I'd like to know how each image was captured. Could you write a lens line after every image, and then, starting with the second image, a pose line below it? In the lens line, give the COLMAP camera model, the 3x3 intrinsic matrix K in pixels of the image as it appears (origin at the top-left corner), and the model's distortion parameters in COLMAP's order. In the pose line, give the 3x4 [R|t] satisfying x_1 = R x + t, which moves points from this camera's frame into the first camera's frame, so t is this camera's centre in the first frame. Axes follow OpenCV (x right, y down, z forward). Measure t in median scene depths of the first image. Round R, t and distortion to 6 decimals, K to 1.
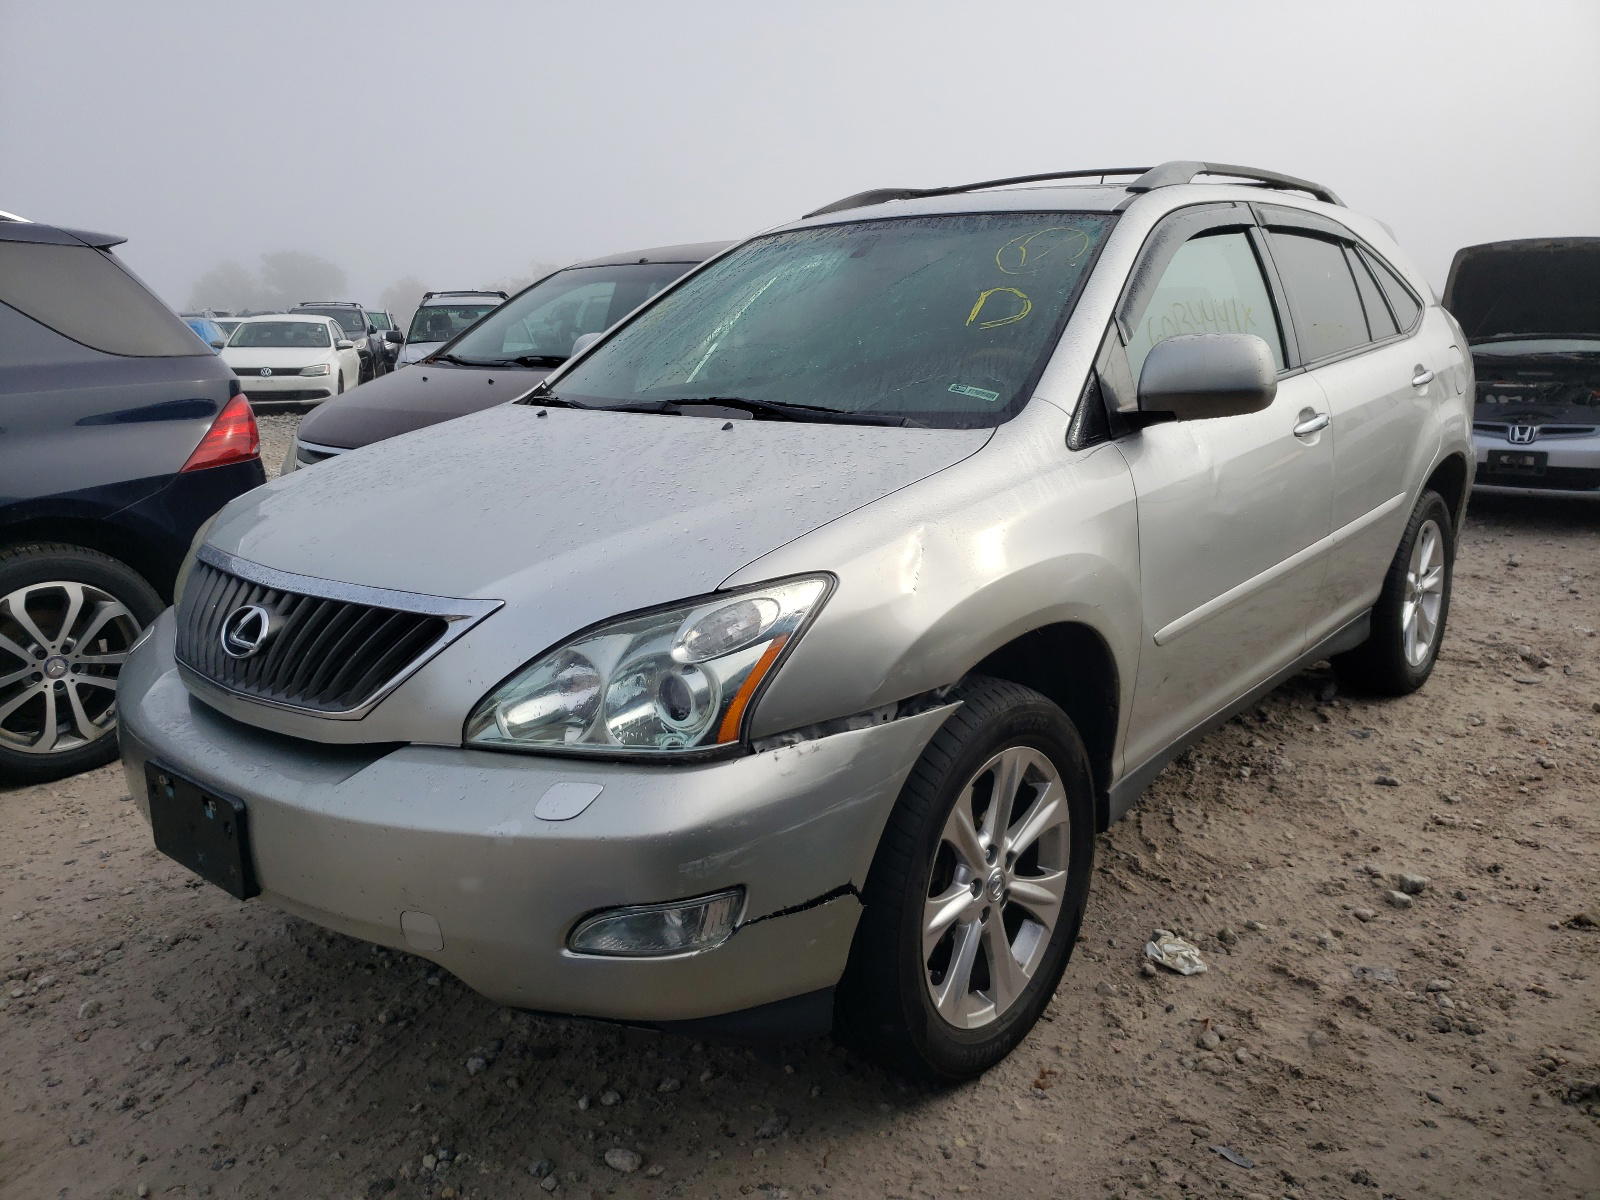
lens RADIAL K [[1215.1, 0, 798.7], [0, 1215.1, 595.8], [0, 0, 1]] dist [0.026627, -0.016923]
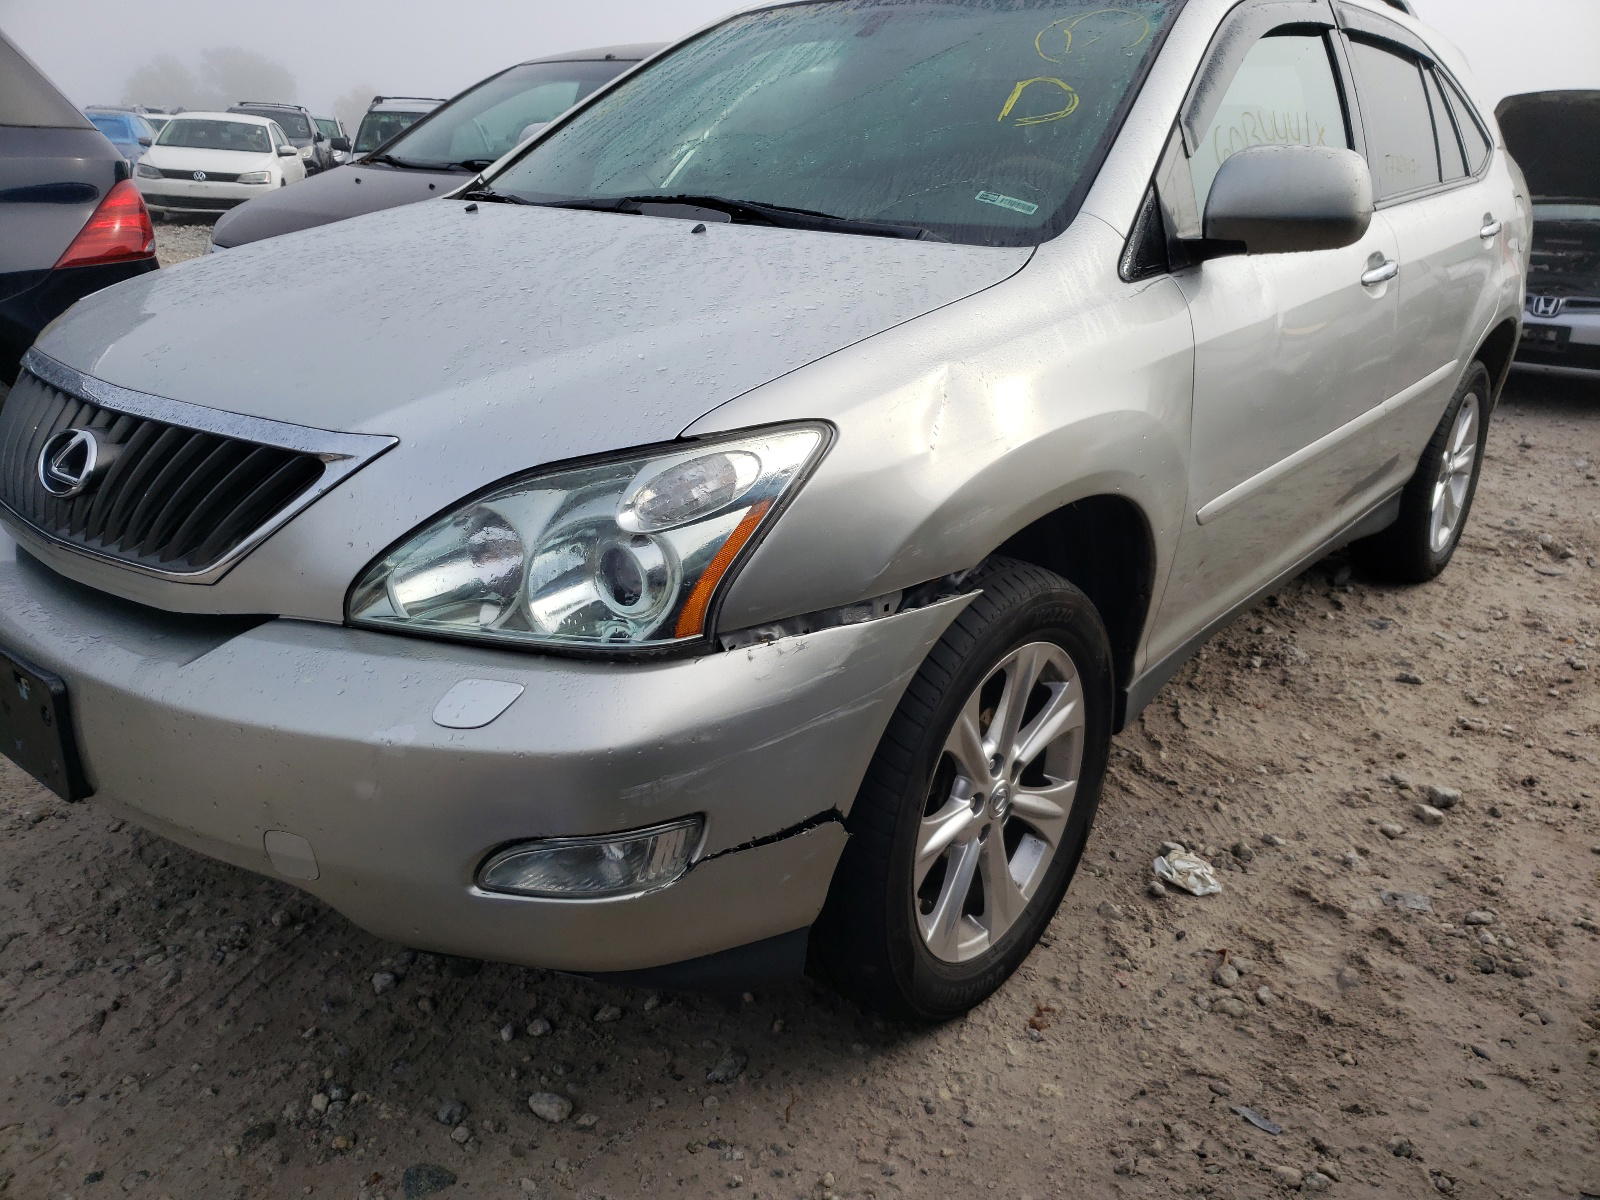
lens RADIAL K [[1215.1, 0, 823.2], [0, 1215.1, 604.0], [0, 0, 1]] dist [0.026627, -0.016923]
pose [[0.997973, 0.037271, 0.051579, -0.009916], [-0.043560, 0.990982, 0.126715, -0.000991], [-0.046391, -0.128705, 0.990597, 0.174979]]
